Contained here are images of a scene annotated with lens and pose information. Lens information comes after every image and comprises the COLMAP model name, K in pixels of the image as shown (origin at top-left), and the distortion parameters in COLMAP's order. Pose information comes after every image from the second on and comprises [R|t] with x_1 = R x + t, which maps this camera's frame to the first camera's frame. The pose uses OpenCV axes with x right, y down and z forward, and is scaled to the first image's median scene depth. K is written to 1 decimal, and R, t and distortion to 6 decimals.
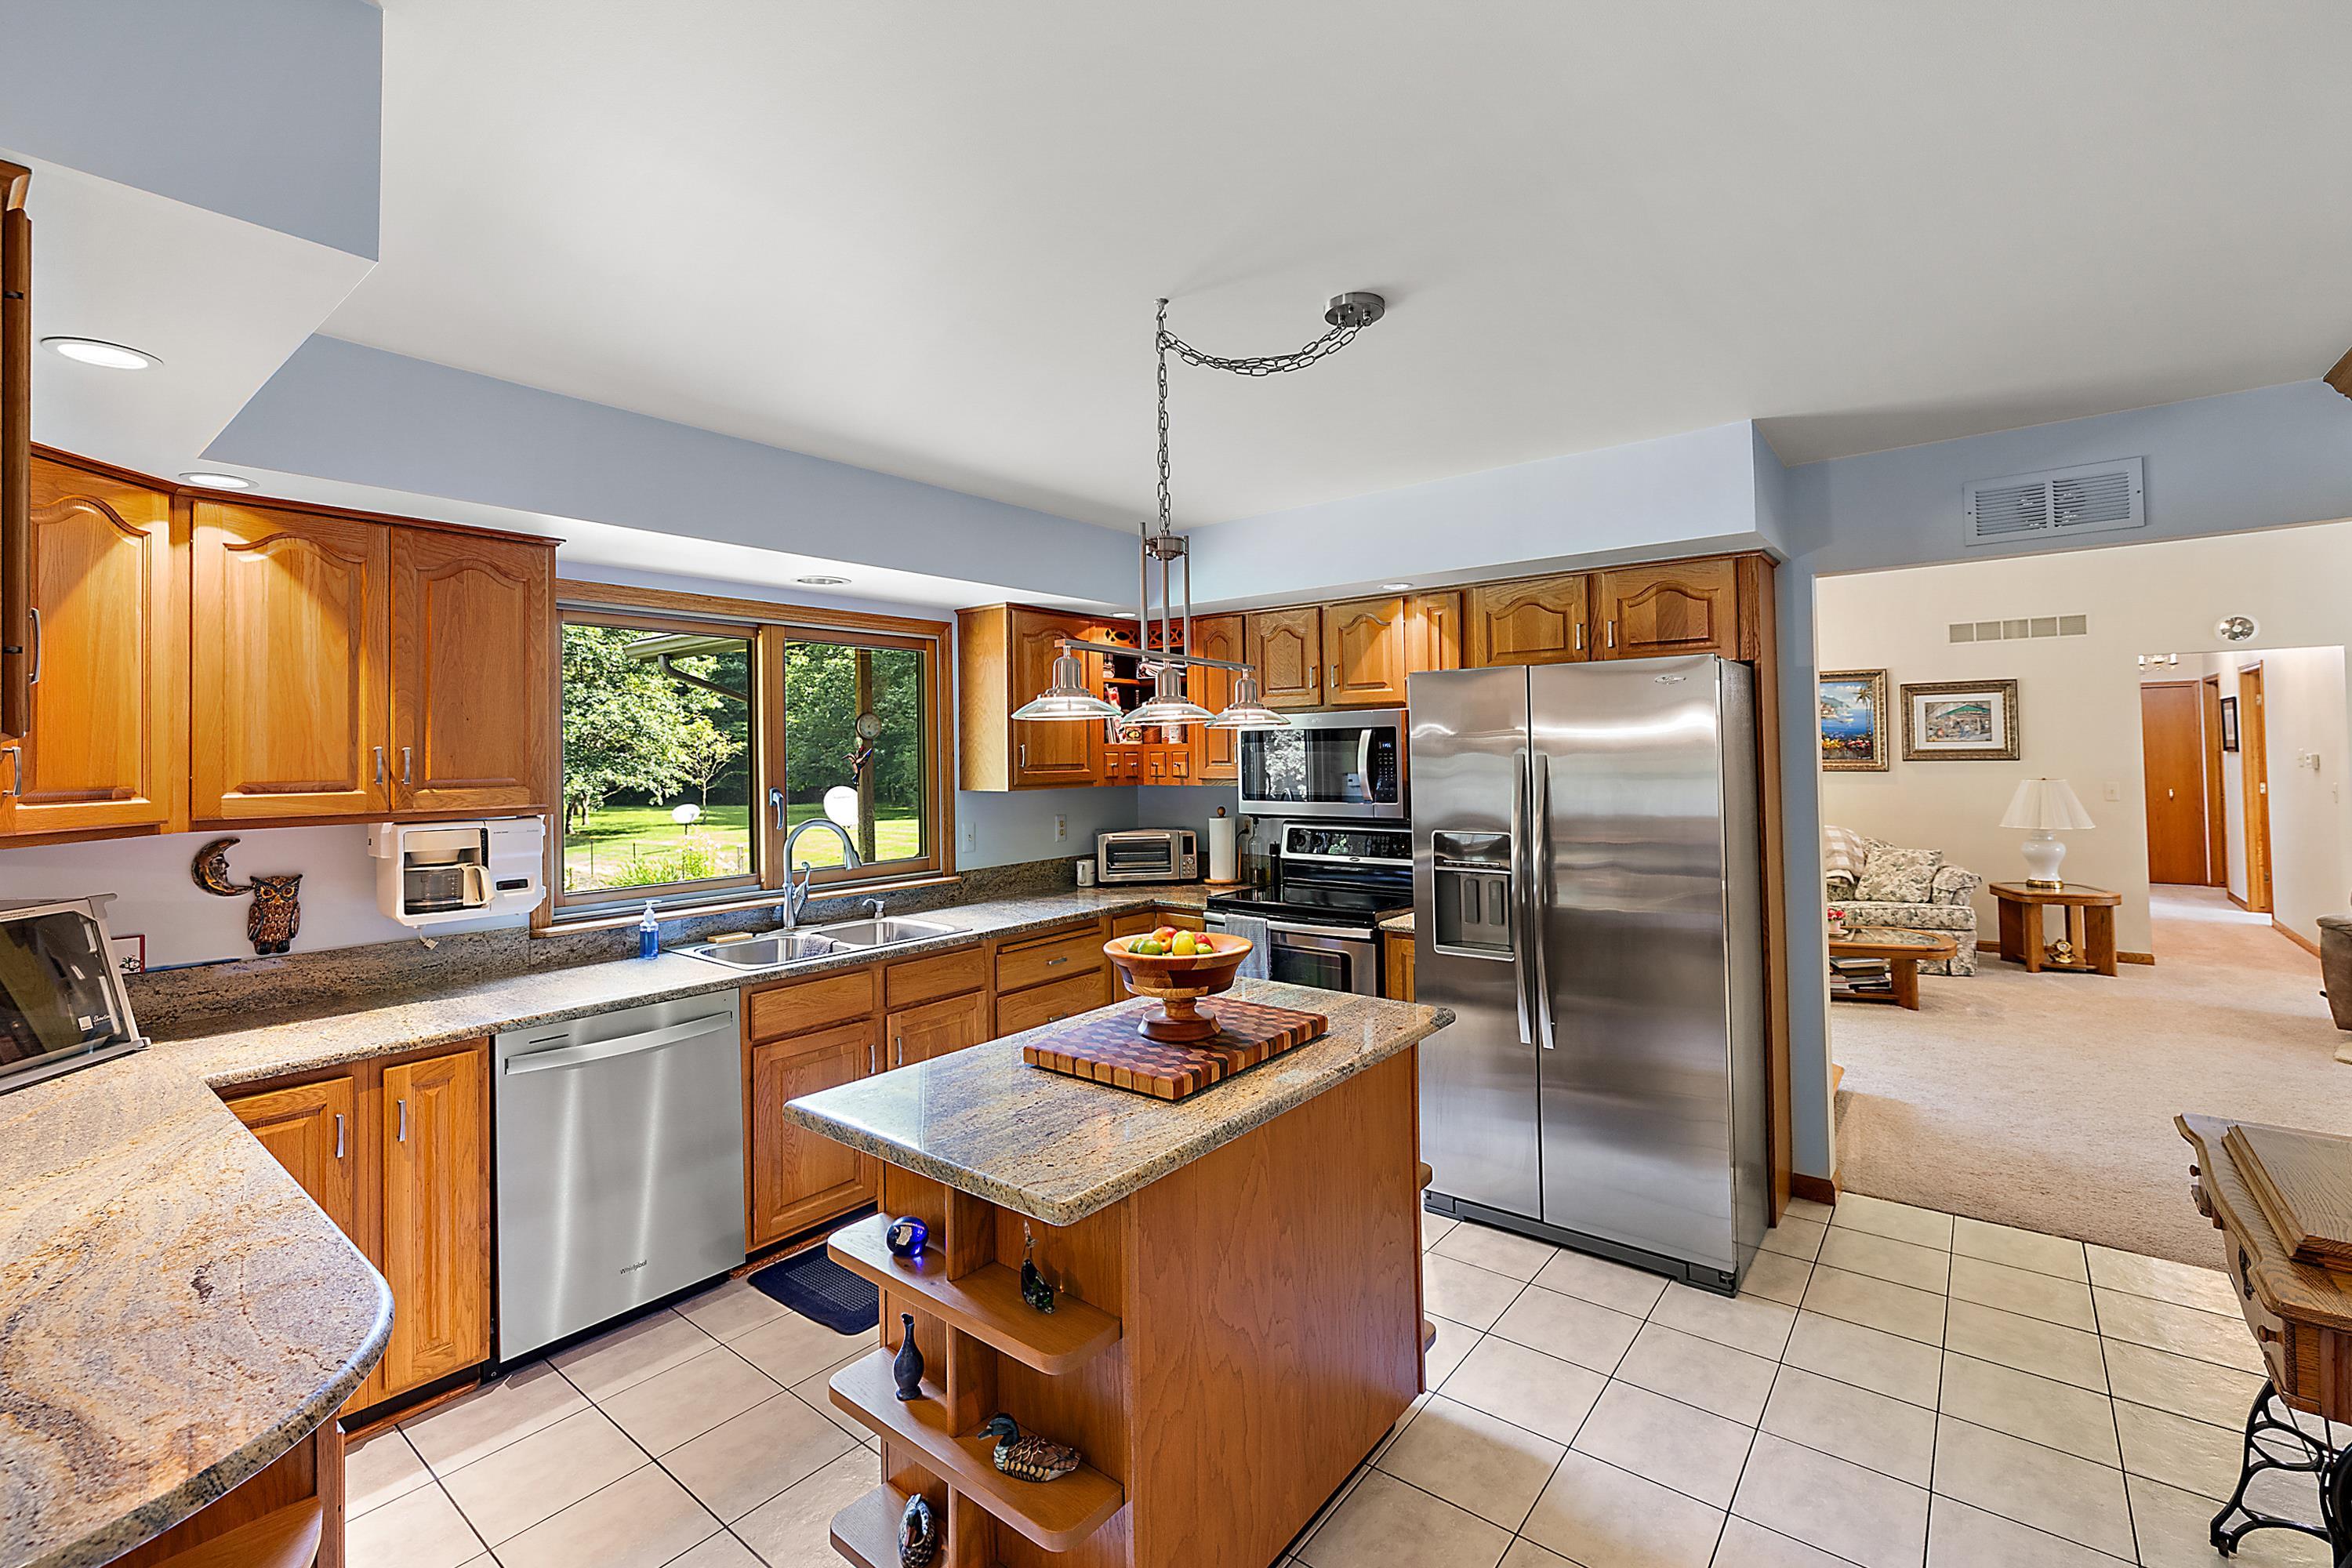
lens RADIAL K [[1007.2, 0, 1177.4], [0, 1007.2, 727.1], [0, 0, 1]] dist [0.000669, -0.000046]
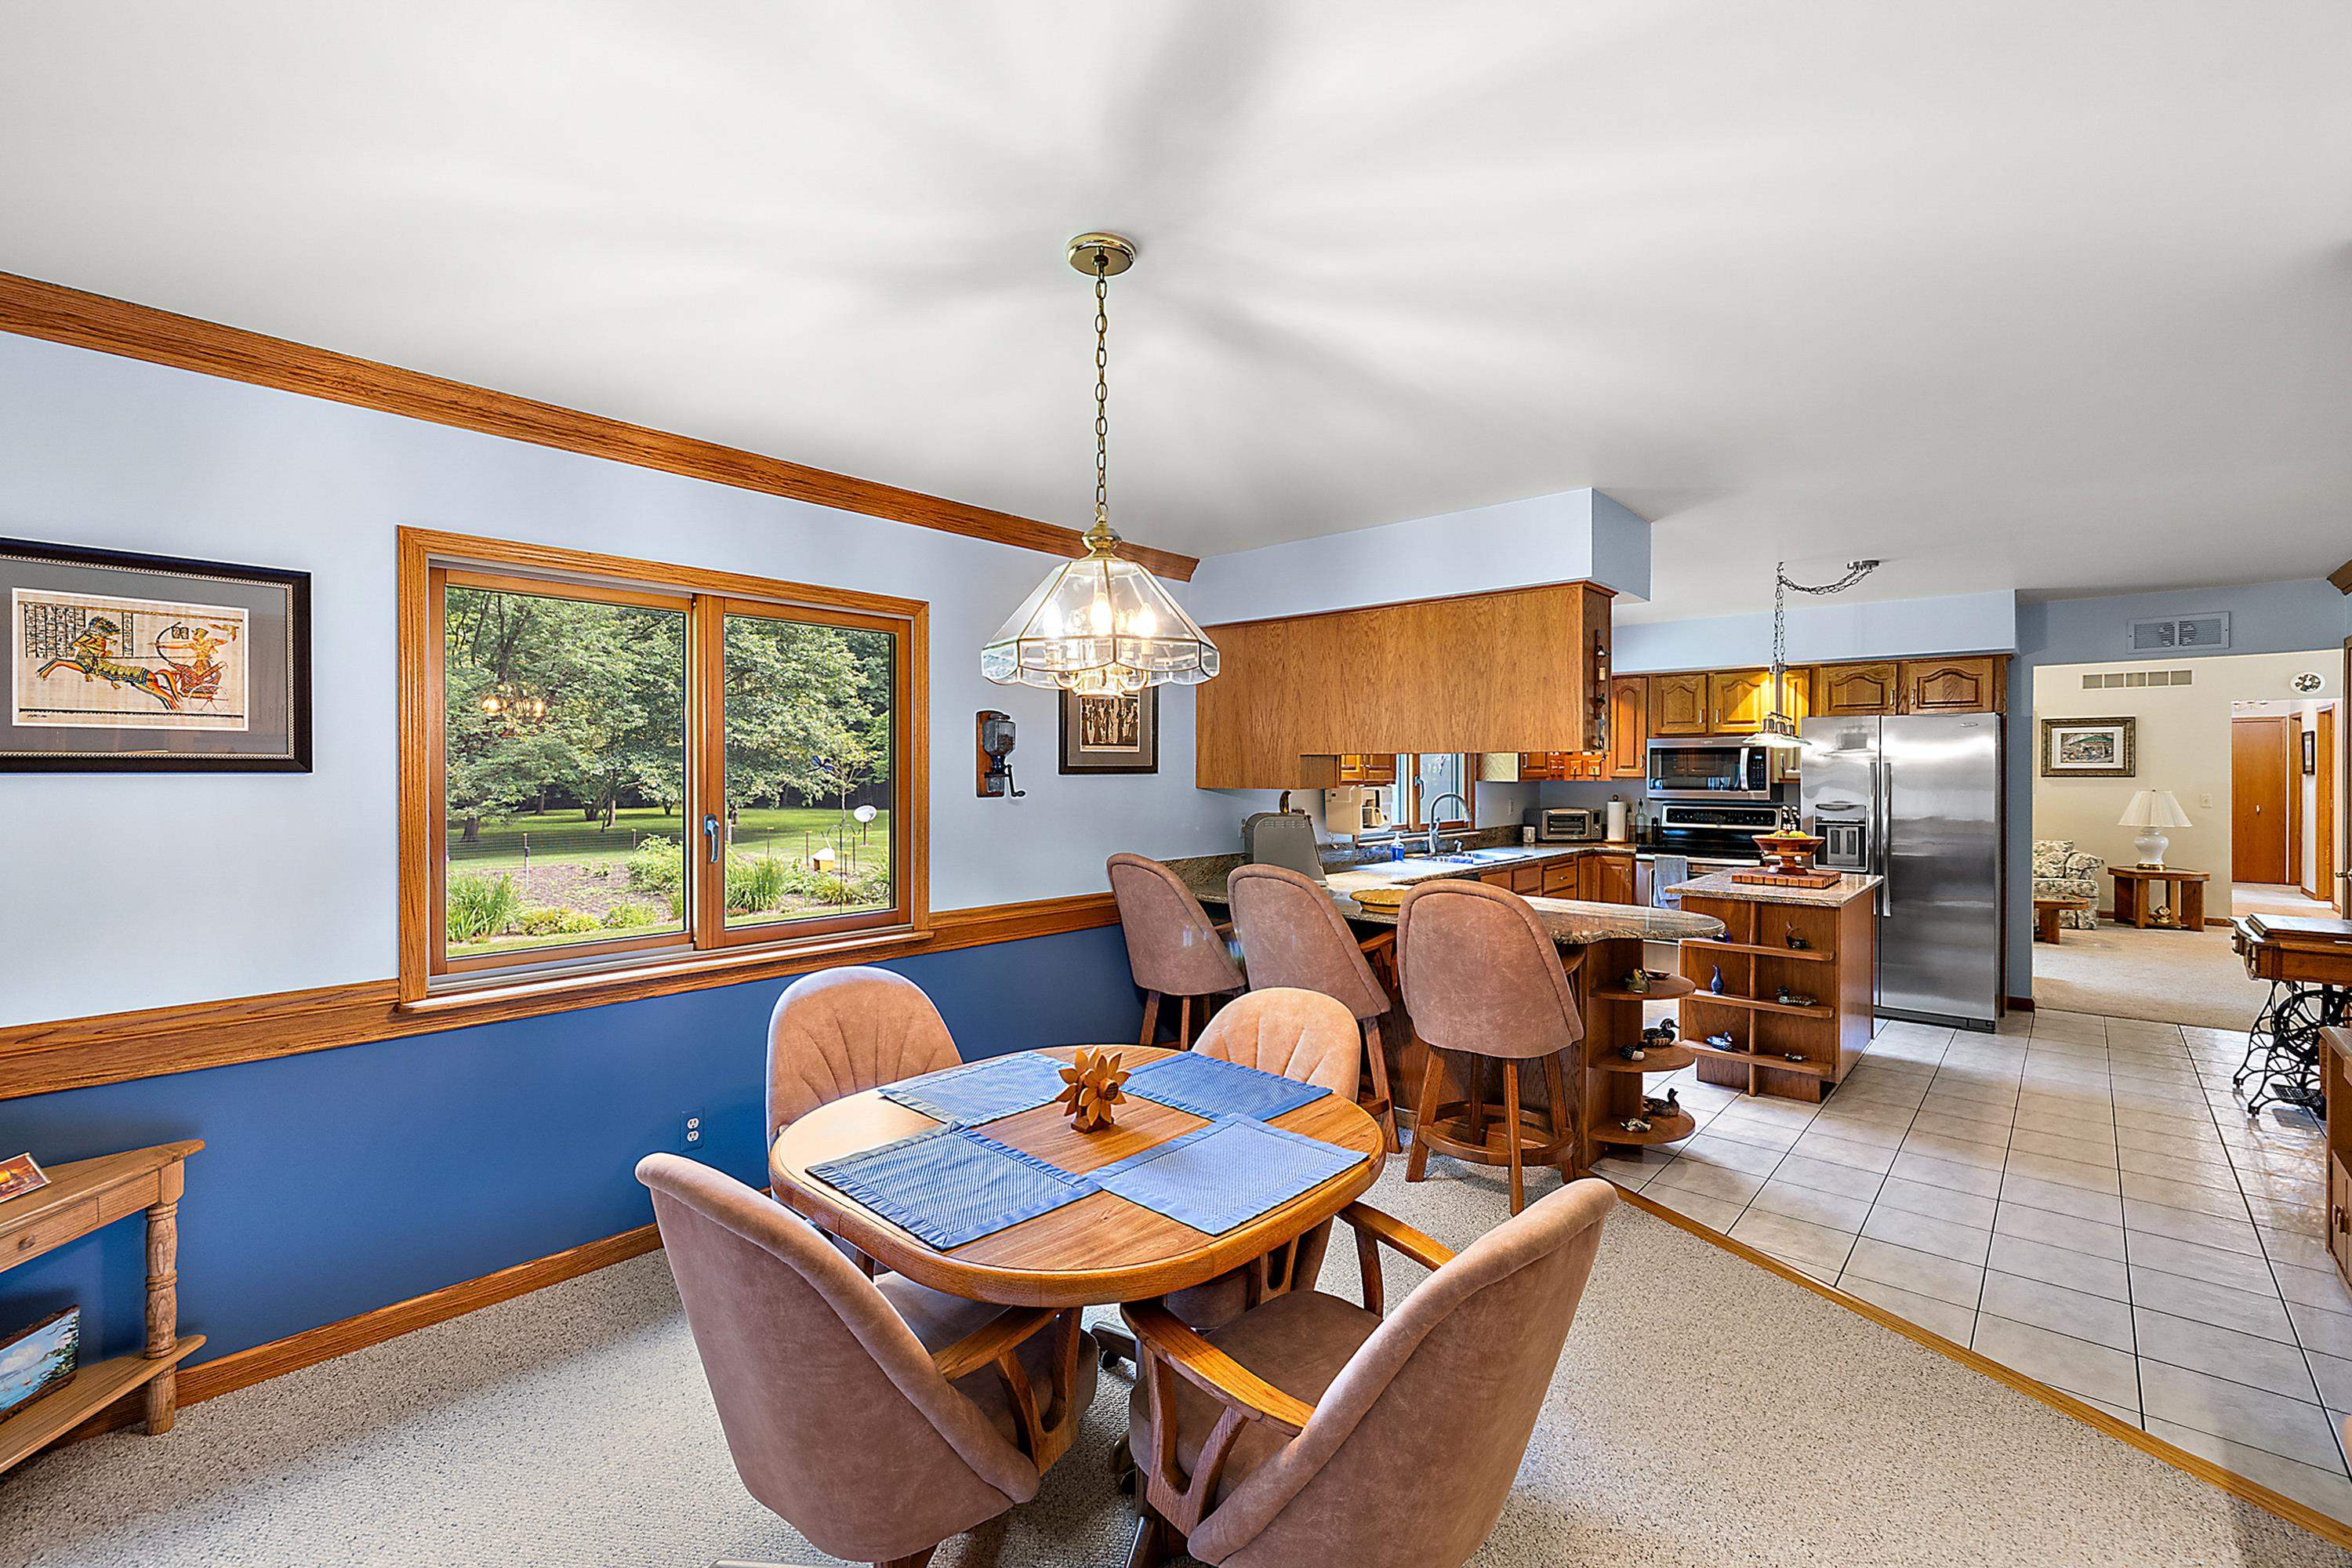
lens RADIAL K [[990.4, 0, 1175.4], [0, 990.4, 770.9], [0, 0, 1]] dist [0.000039, -0.000317]
pose [[0.998112, 0.014871, -0.059589, -0.564552], [-0.013105, 0.999466, 0.029922, 0.003029], [0.060002, -0.029085, 0.997774, -0.614338]]
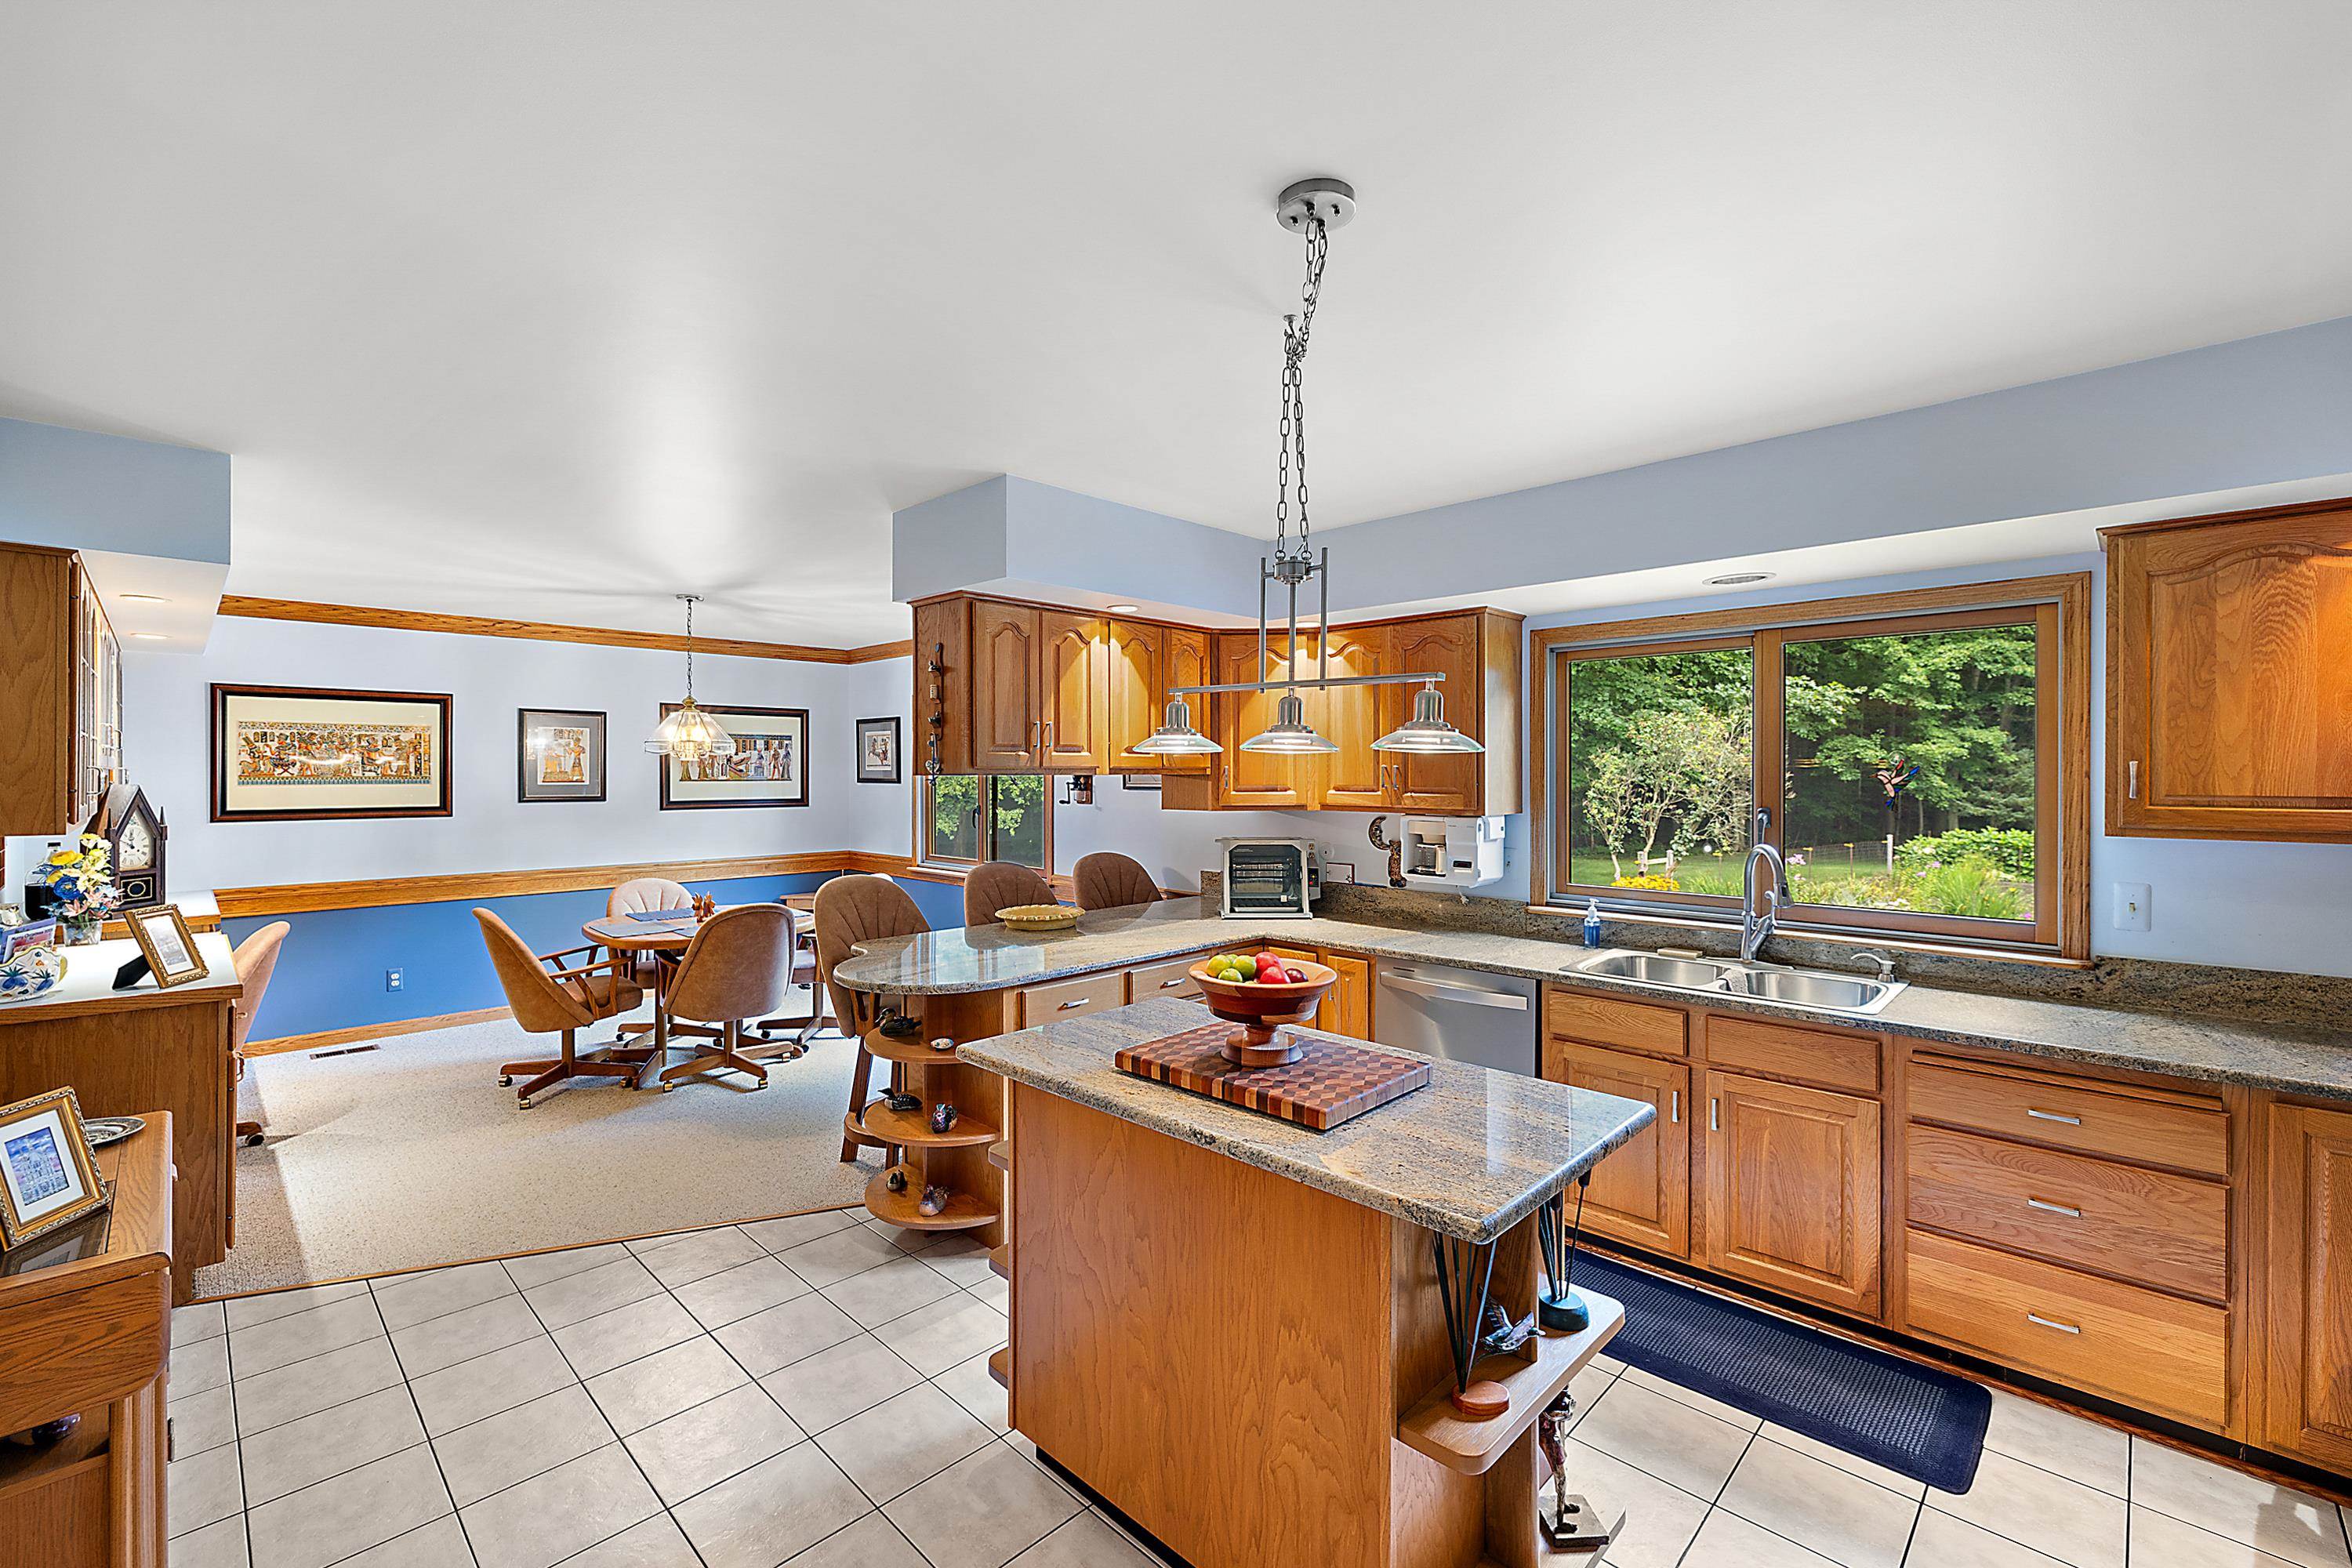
lens RADIAL K [[990.4, 0, 1175.4], [0, 990.4, 770.9], [0, 0, 1]] dist [0.000039, -0.000317]
pose [[-0.098321, 0.015198, -0.995039, 0.432297], [0.030076, 0.999472, 0.012294, -0.000306], [0.994700, -0.028718, -0.098726, 0.441087]]
